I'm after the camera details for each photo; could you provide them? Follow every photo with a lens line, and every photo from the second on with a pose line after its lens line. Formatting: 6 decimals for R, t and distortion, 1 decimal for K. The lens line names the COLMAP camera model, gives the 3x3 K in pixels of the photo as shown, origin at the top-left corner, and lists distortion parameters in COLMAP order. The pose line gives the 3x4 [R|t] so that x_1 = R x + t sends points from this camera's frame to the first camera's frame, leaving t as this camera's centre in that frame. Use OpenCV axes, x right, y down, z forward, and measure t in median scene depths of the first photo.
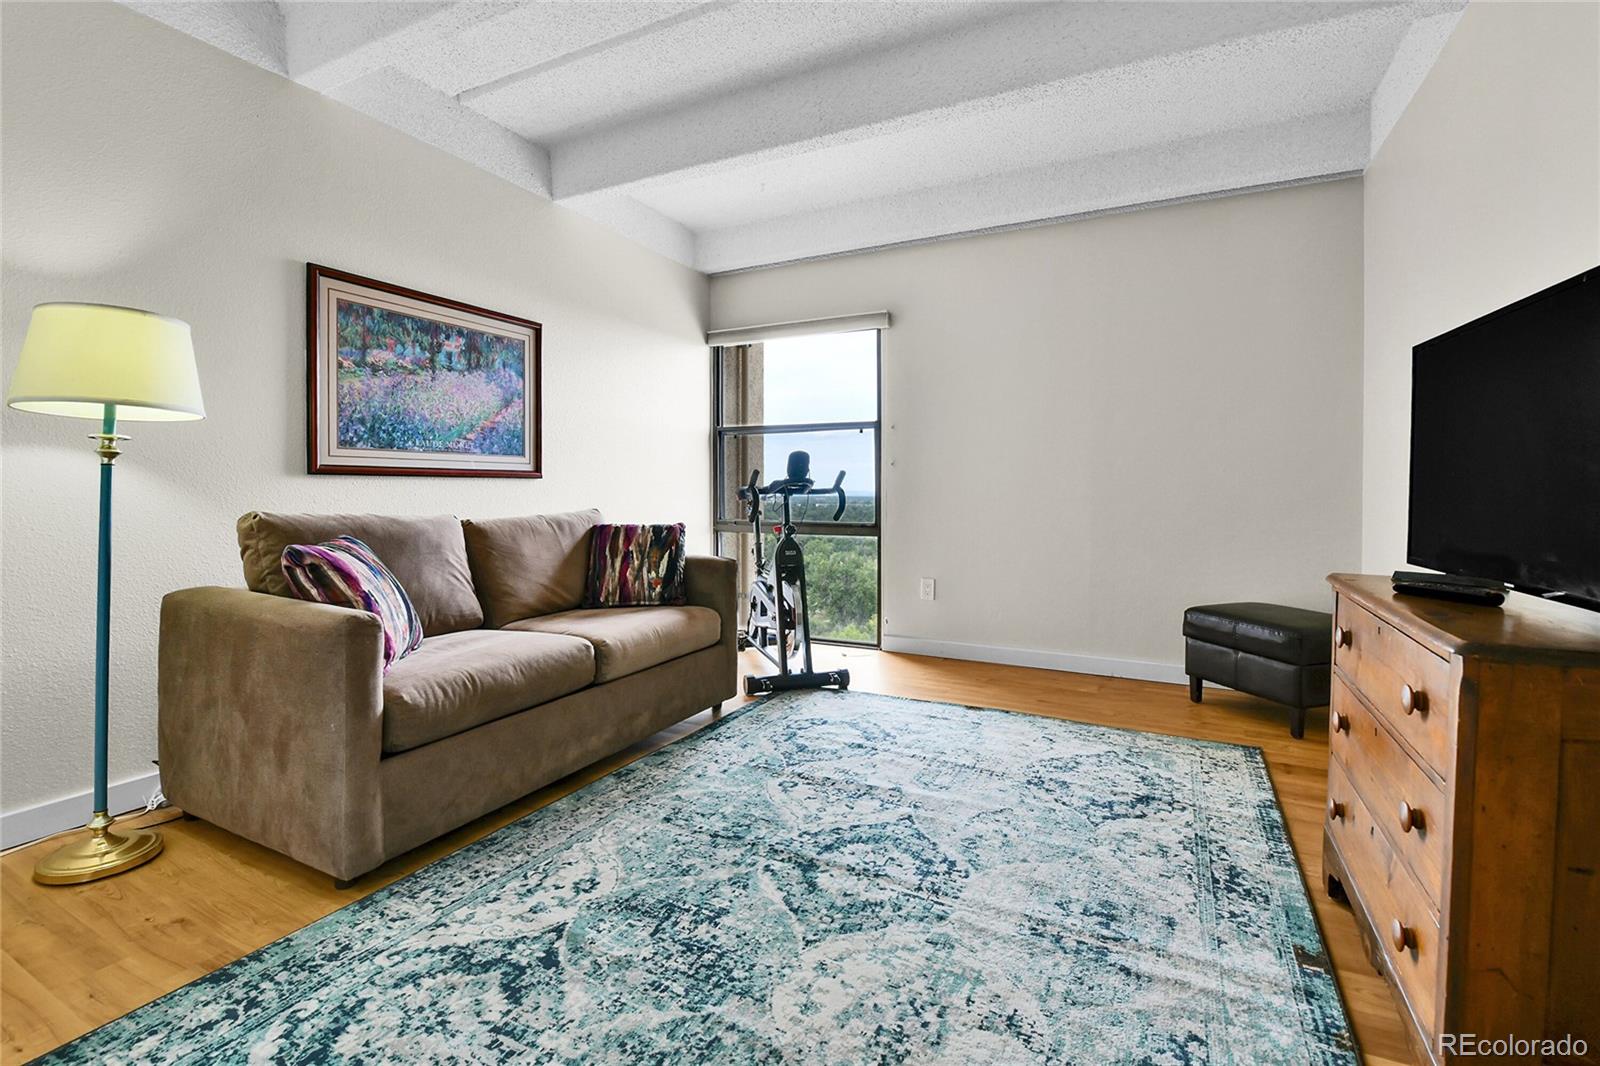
lens RADIAL K [[683.3, 0, 790.9], [0, 683.3, 479.3], [0, 0, 1]] dist [-0.002284, -0.009758]
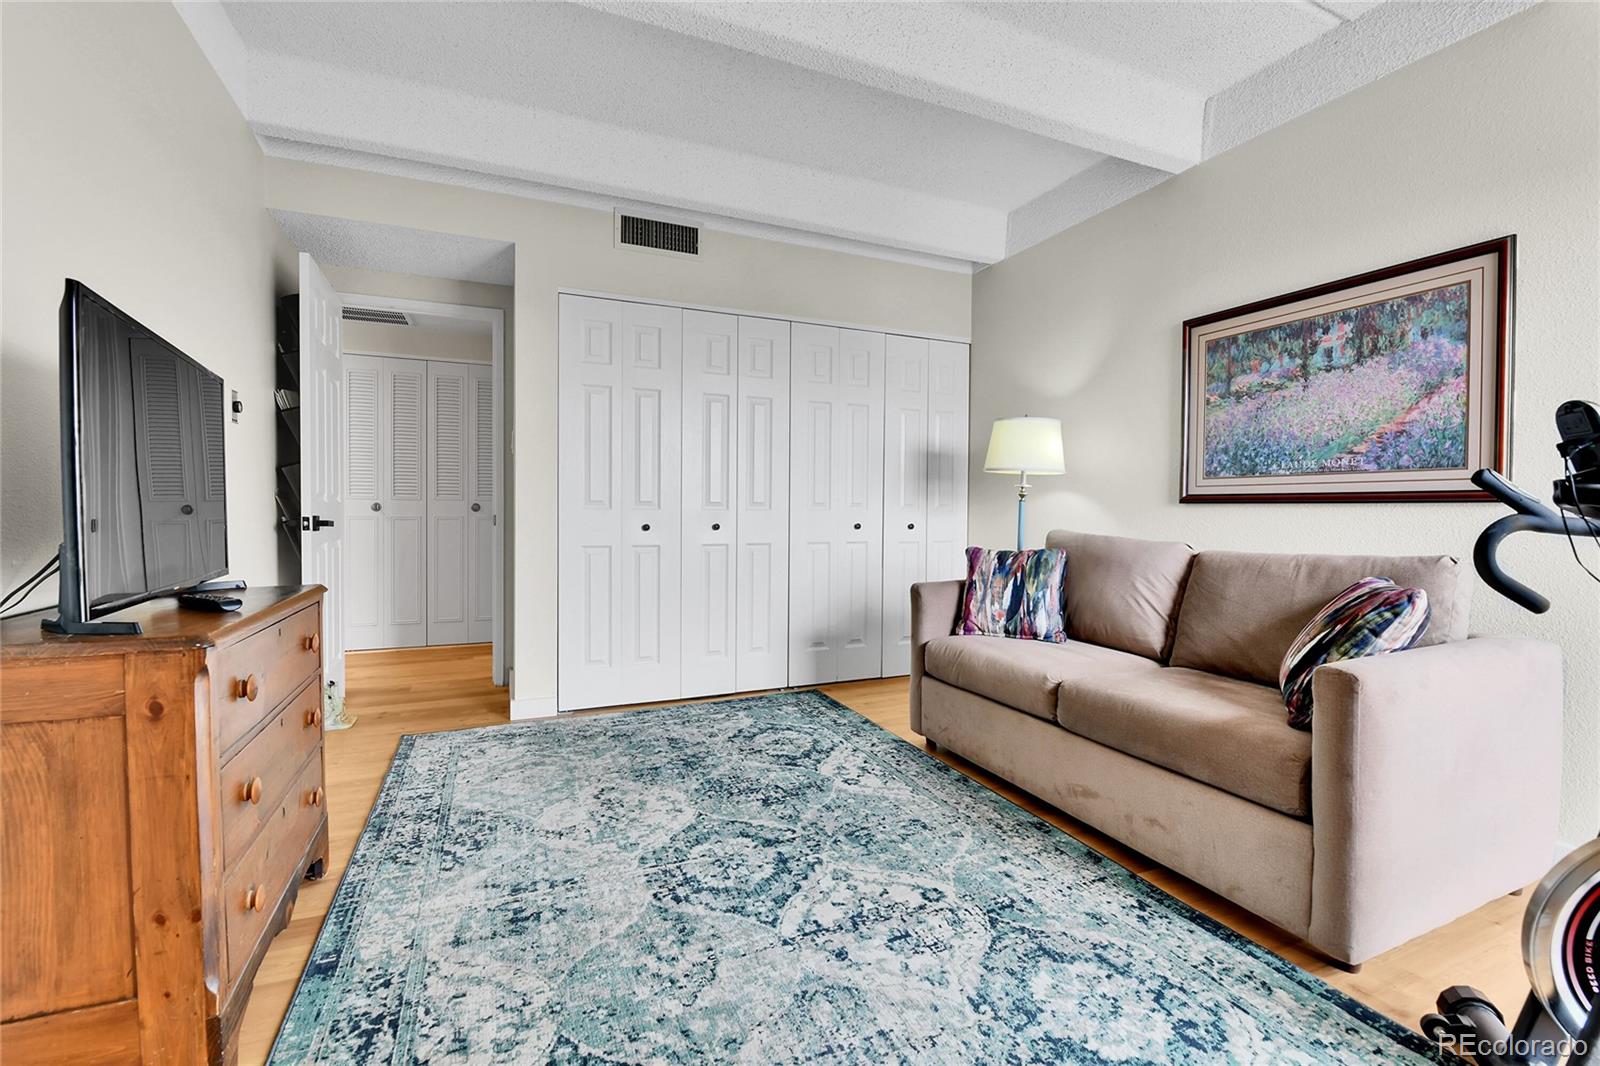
lens RADIAL K [[695.8, 0, 804.6], [0, 695.8, 523.9], [0, 0, 1]] dist [-0.000980, -0.009358]
pose [[-0.605046, 0.010065, -0.796127, 0.778119], [0.000378, 0.999924, 0.012354, 0.015567], [0.796191, 0.007174, -0.605003, 1.488929]]
